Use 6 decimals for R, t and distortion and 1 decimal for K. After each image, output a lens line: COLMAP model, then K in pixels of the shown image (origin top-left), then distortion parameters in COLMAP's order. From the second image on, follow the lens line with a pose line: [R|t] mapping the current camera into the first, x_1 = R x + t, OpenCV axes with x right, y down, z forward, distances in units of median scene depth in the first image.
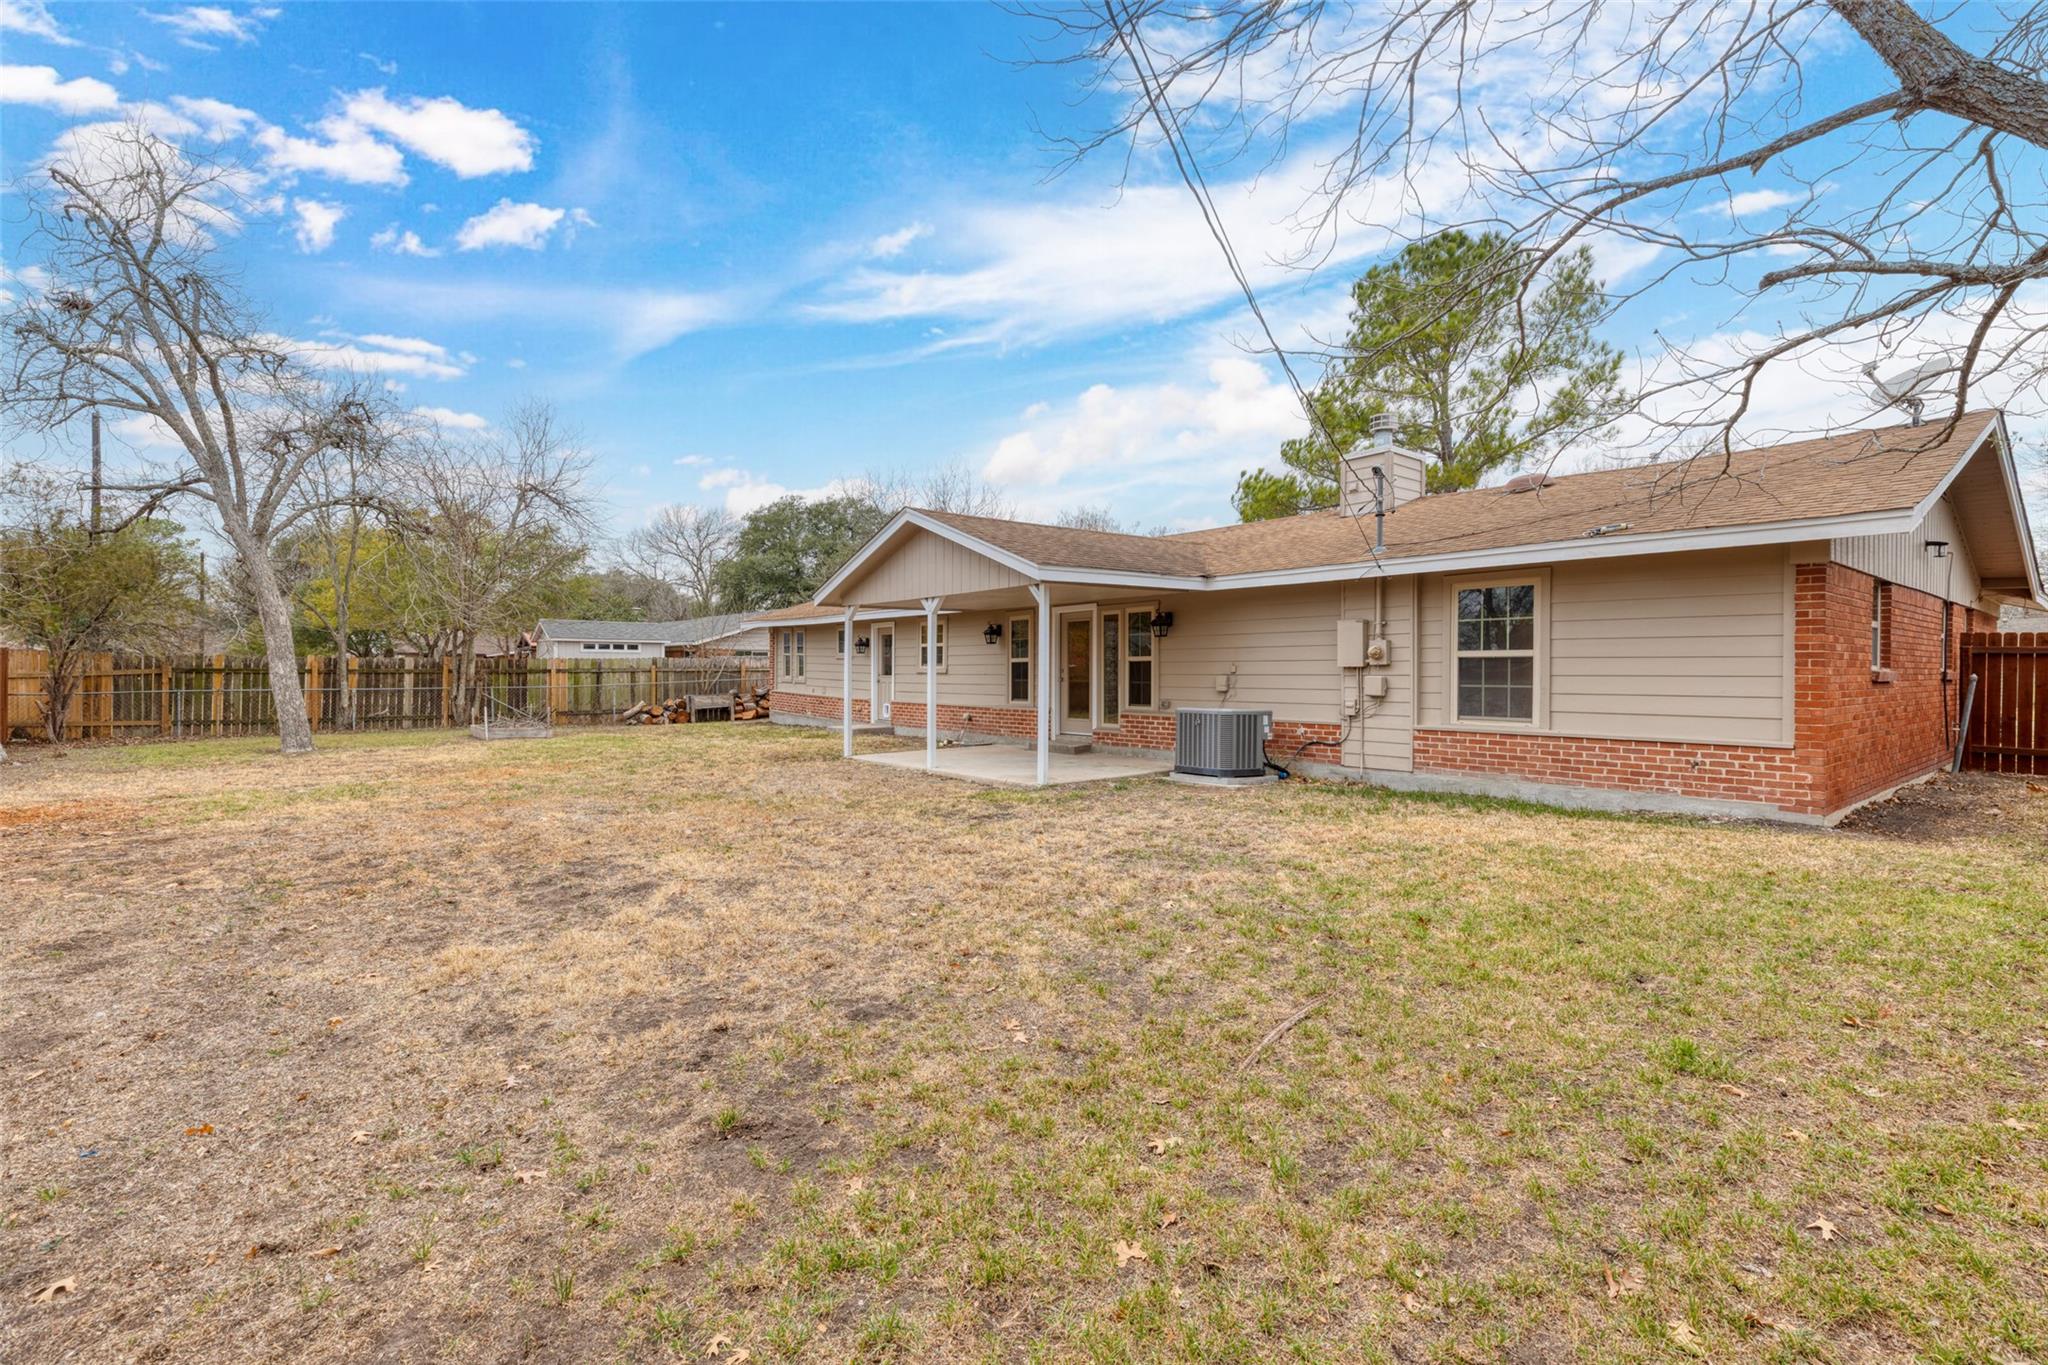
lens RADIAL K [[930.2, 0, 1029.9], [0, 930.2, 678.6], [0, 0, 1]] dist [0.004923, -0.000142]
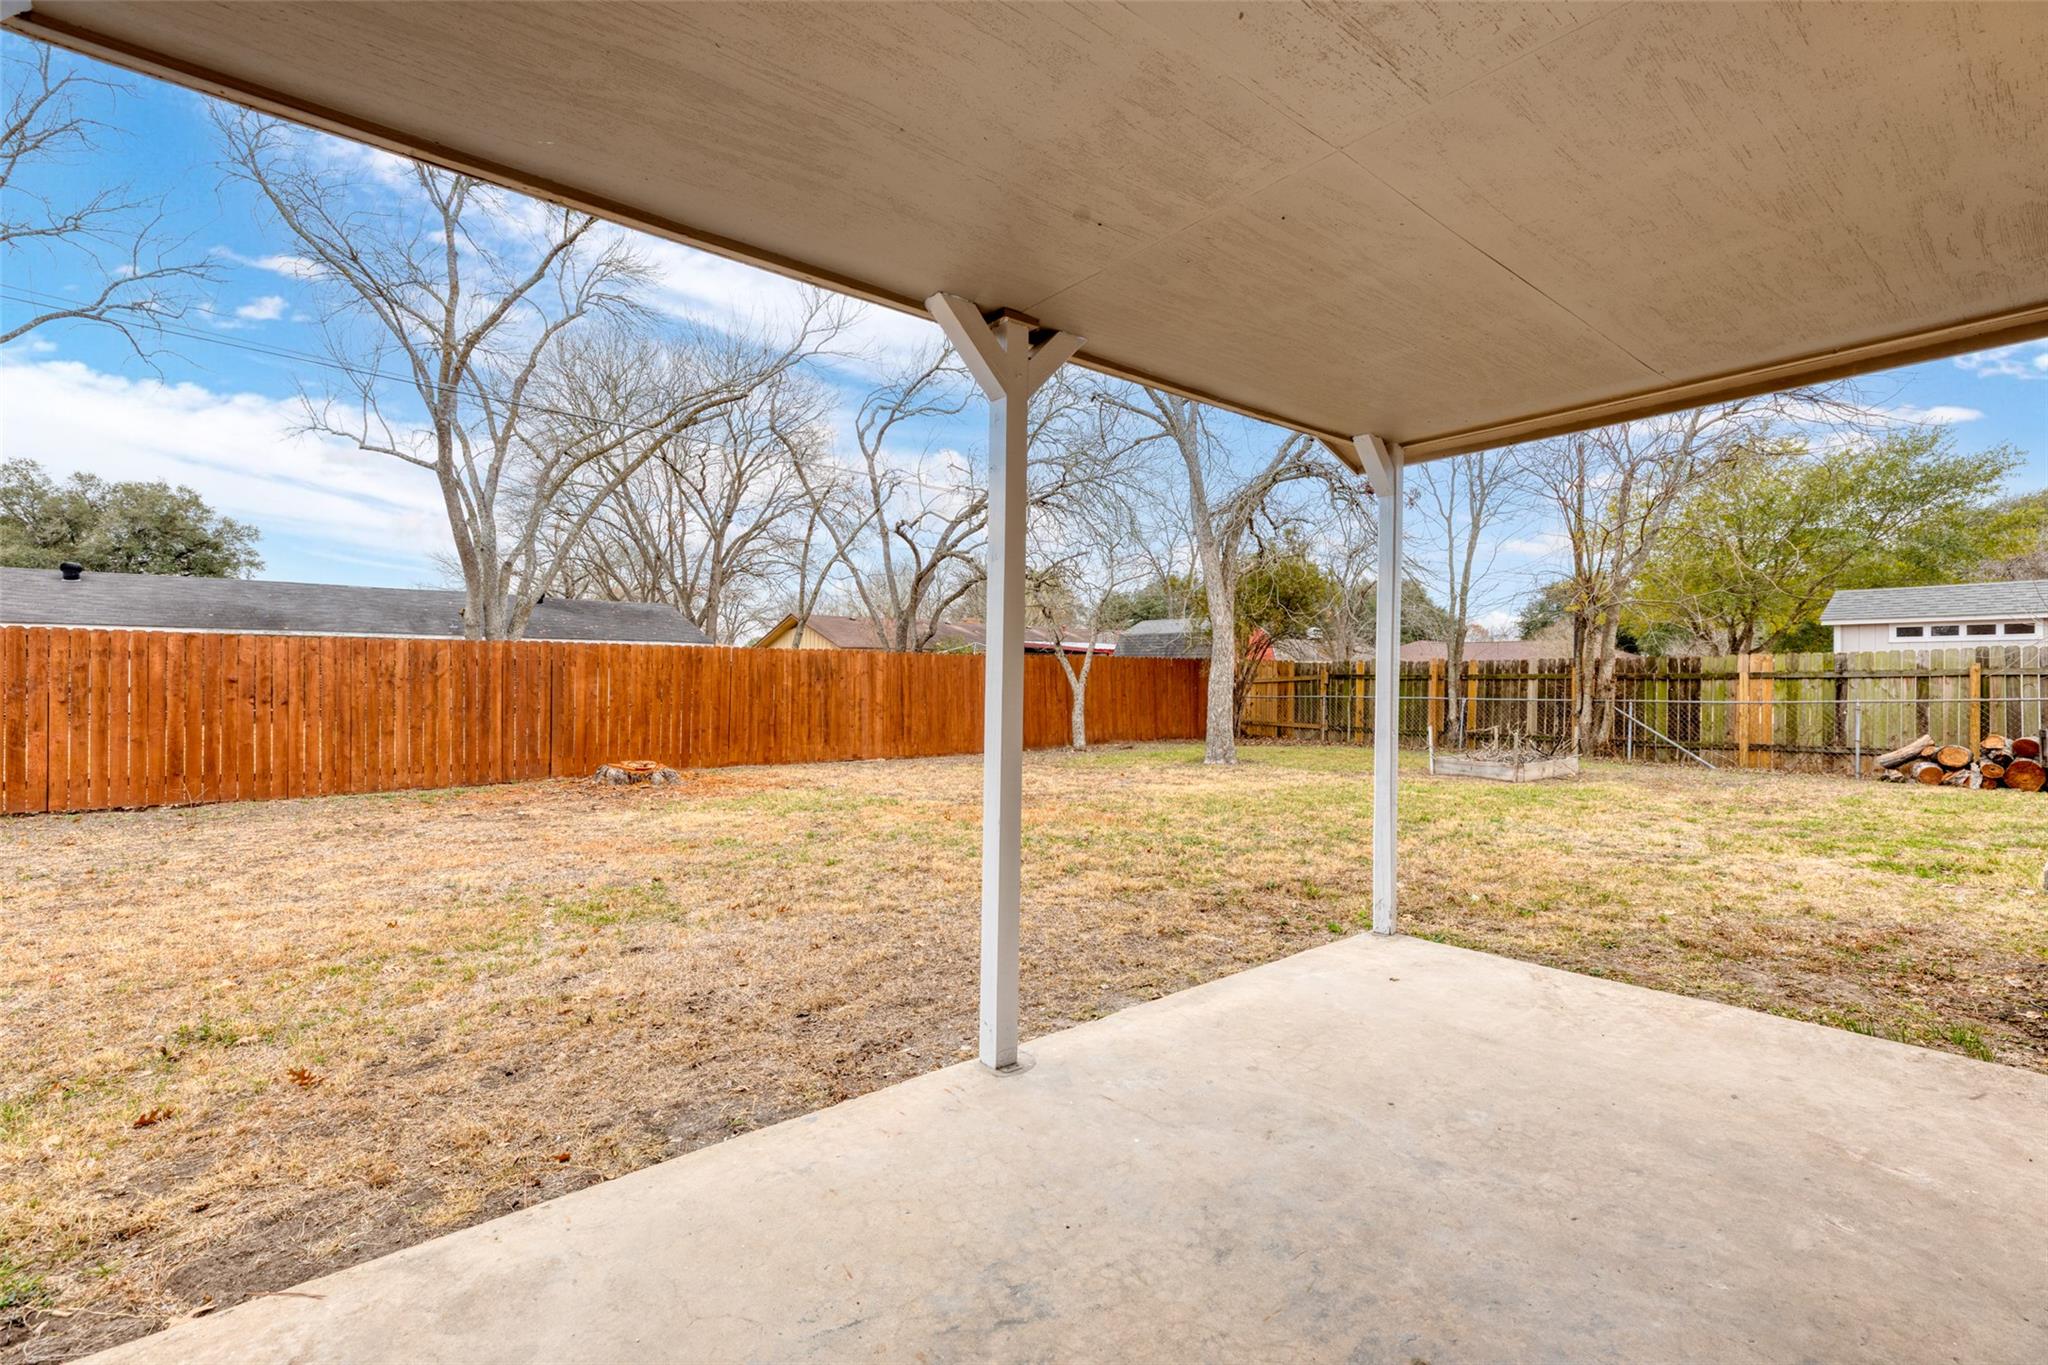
lens RADIAL K [[930.2, 0, 1029.9], [0, 930.2, 678.6], [0, 0, 1]] dist [0.004923, -0.000142]
pose [[0.023855, 0.002234, -0.999713, 0.096759], [-0.003914, 0.999990, 0.002141, -0.007387], [0.999708, 0.003862, 0.023863, 0.649285]]
